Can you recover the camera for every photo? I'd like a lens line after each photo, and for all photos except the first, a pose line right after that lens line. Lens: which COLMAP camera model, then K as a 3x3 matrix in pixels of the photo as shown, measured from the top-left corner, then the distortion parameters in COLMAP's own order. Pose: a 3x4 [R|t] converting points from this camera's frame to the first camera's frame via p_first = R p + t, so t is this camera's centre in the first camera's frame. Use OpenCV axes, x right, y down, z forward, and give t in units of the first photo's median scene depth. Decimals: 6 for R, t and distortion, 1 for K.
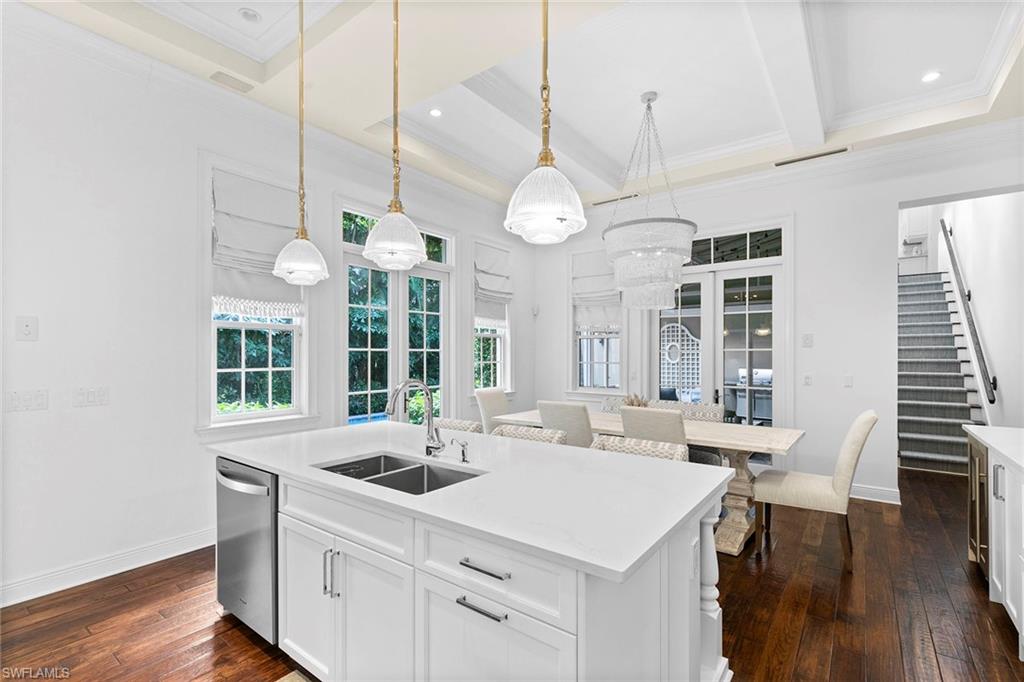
lens RADIAL K [[459.3, 0, 506.0], [0, 459.3, 350.4], [0, 0, 1]] dist [0.004836, -0.000583]
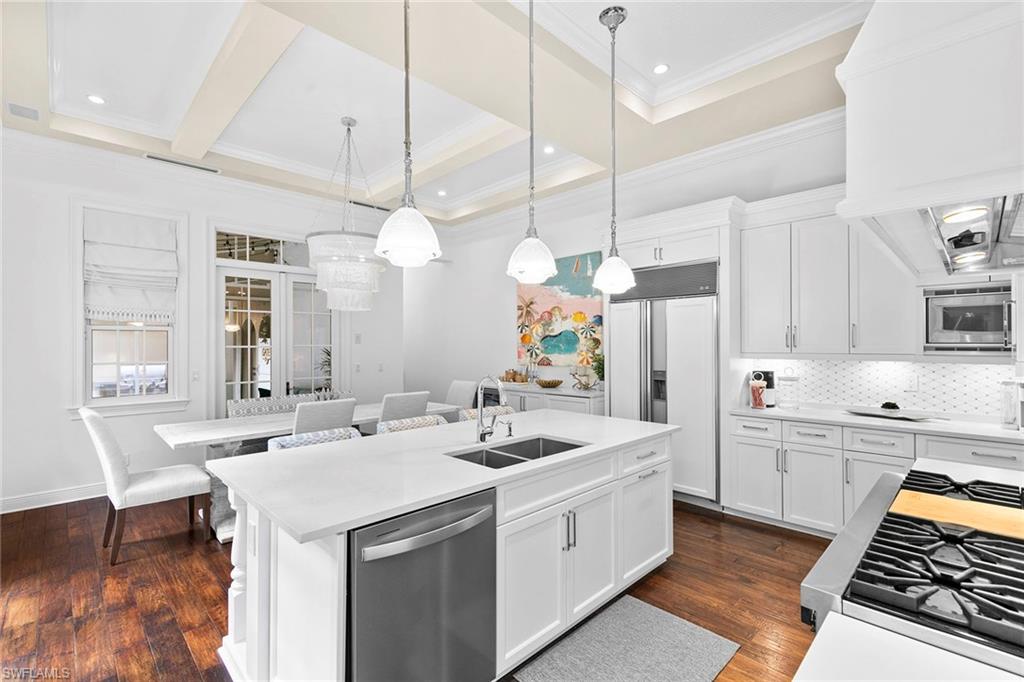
lens RADIAL K [[459.3, 0, 510.8], [0, 459.3, 340.8], [0, 0, 1]] dist [0.004836, -0.000583]
pose [[0.147364, 0.008874, 0.989042, -0.538786], [-0.003281, 0.999959, -0.008483, -0.004709], [-0.989077, -0.001995, 0.147387, 0.319774]]
